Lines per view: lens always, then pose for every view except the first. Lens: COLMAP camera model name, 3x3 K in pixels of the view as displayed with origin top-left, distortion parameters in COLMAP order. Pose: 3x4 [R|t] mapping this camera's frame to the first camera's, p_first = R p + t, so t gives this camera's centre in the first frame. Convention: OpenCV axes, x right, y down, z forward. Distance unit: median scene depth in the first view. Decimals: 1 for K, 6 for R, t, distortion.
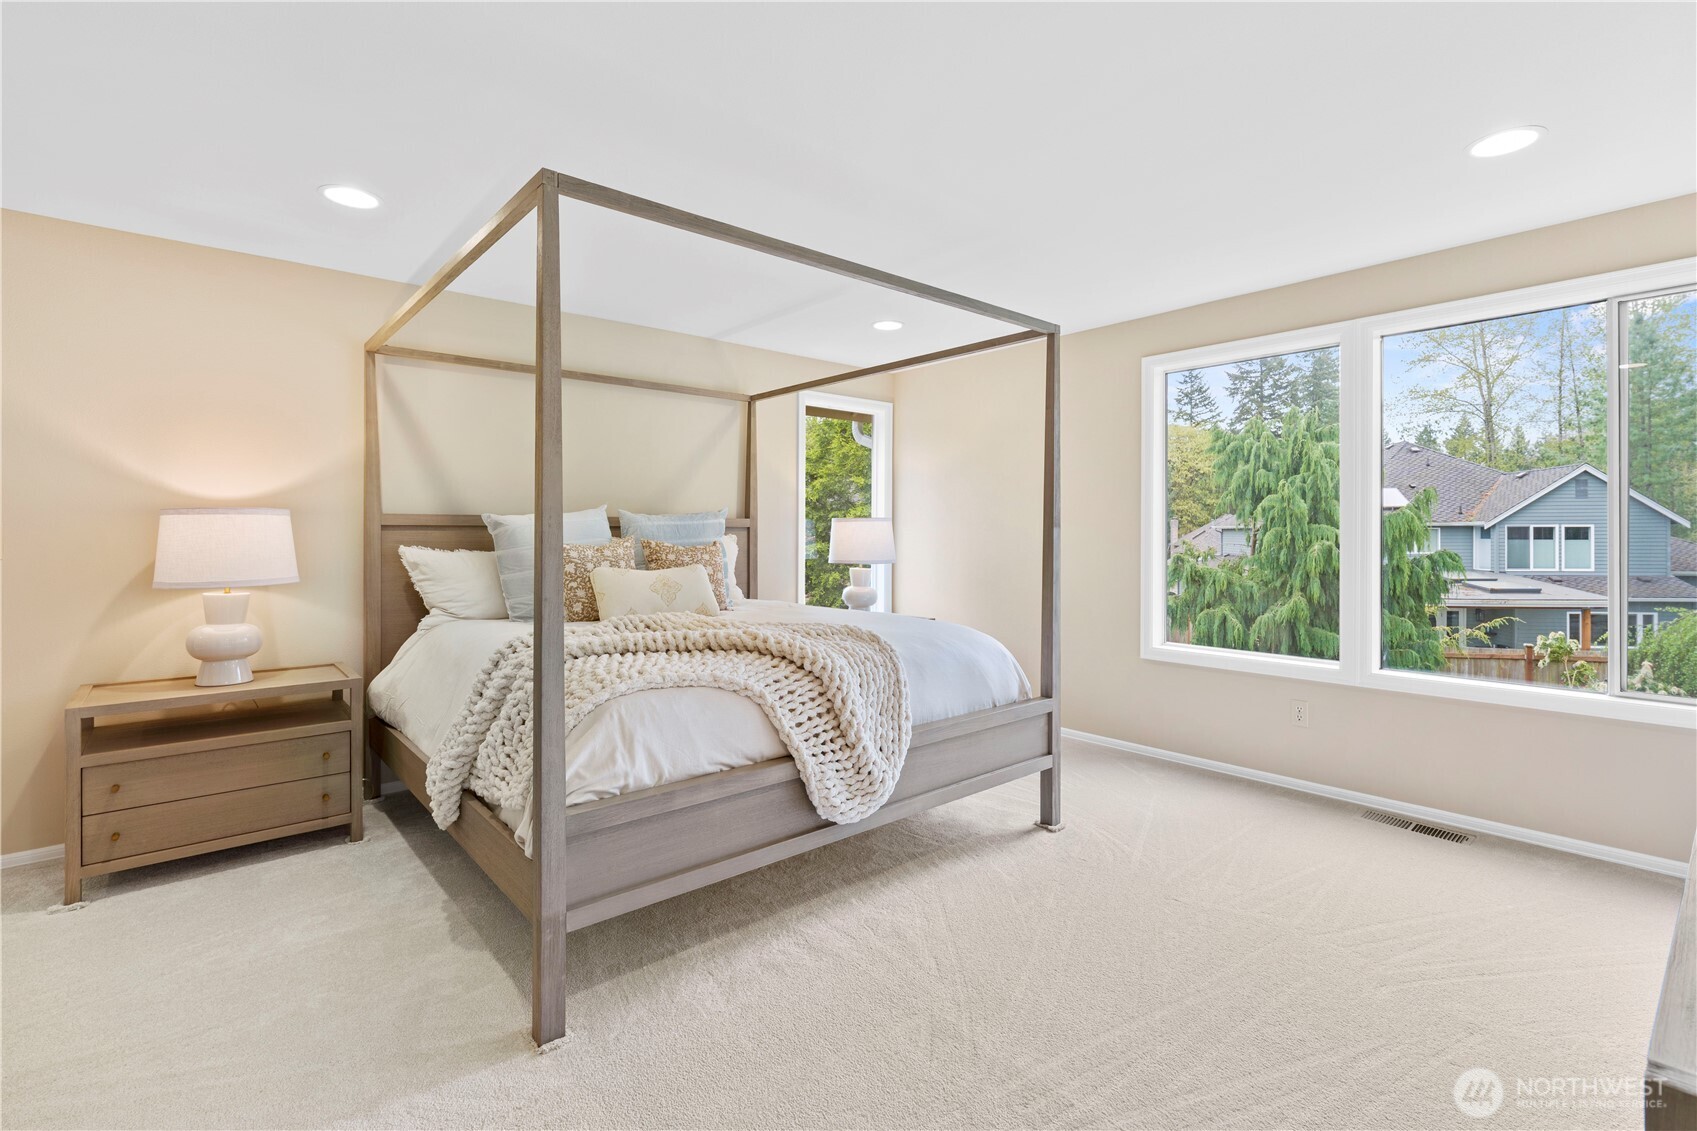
lens RADIAL K [[771.4, 0, 855.7], [0, 771.4, 531.8], [0, 0, 1]] dist [-0.002064, 0.000155]
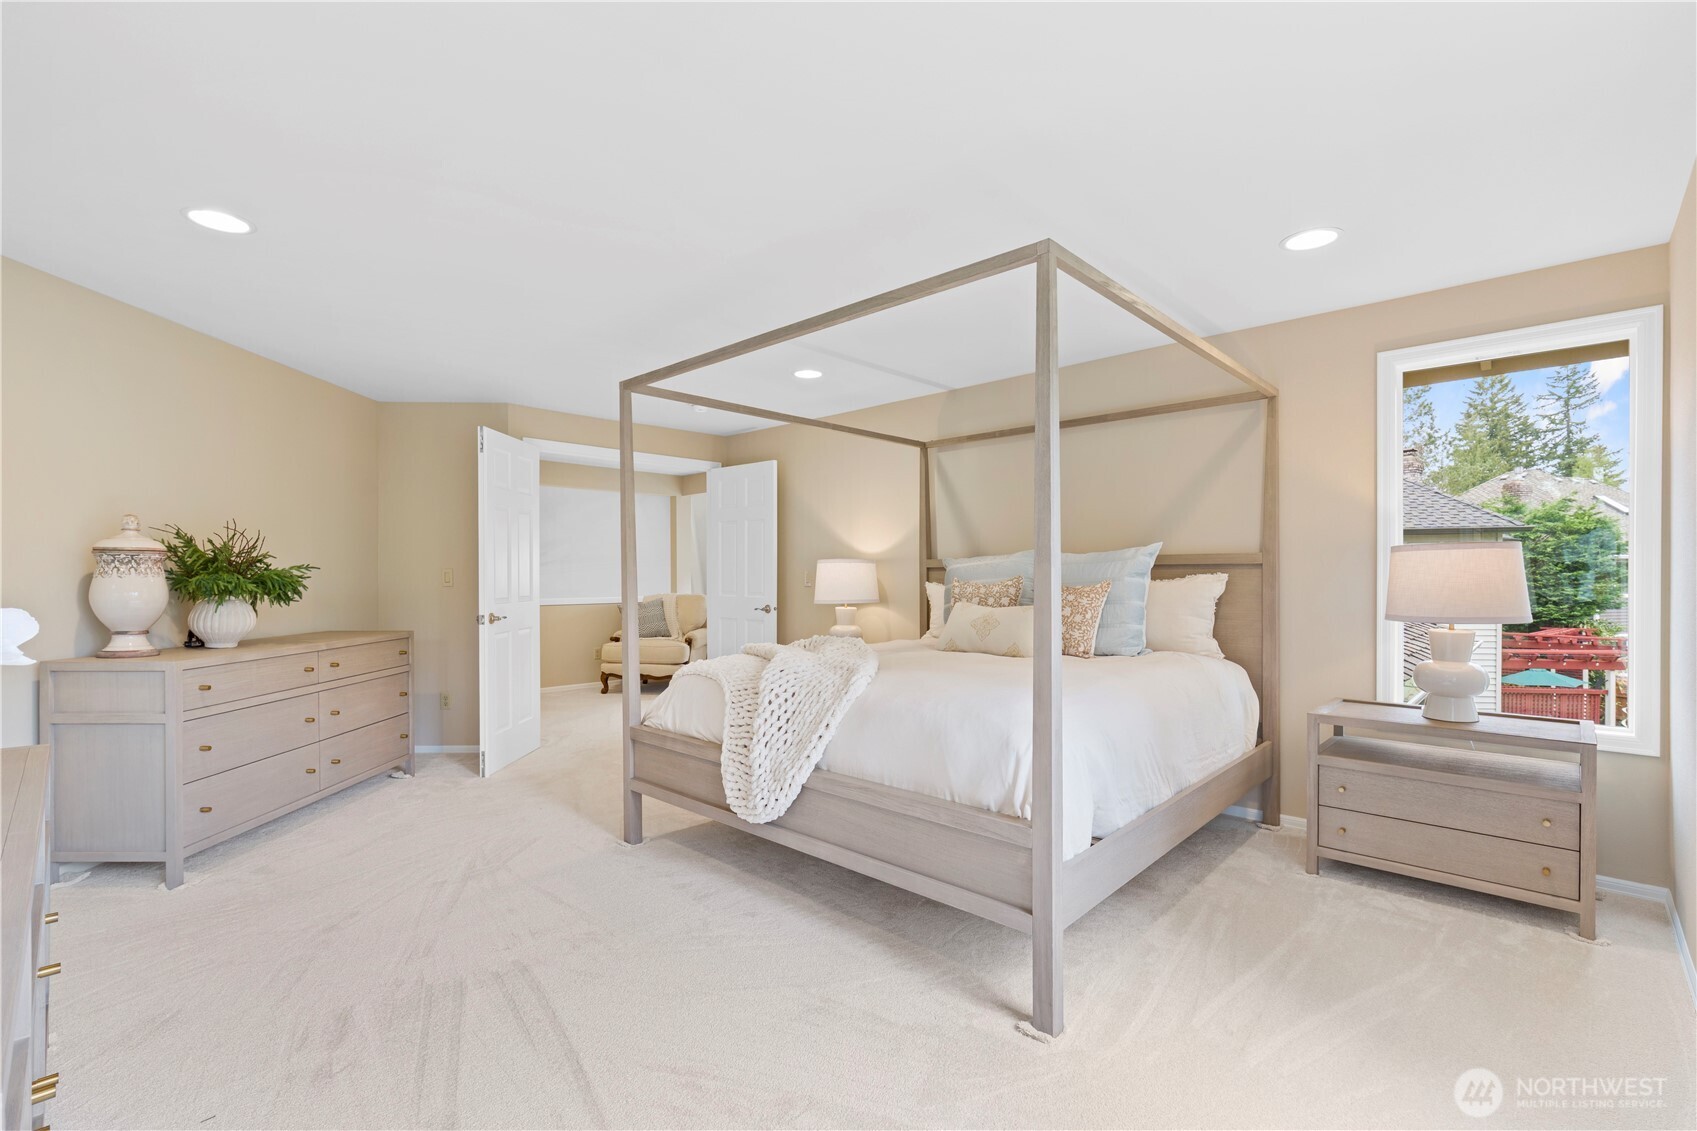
lens RADIAL K [[800.7, 0, 846.9], [0, 800.7, 571.8], [0, 0, 1]] dist [-0.000410, 0.000010]
pose [[0.069854, -0.000548, -0.997557, 1.104194], [0.005795, 0.999983, -0.000144, -0.001689], [0.997540, -0.005771, 0.069856, 0.961927]]
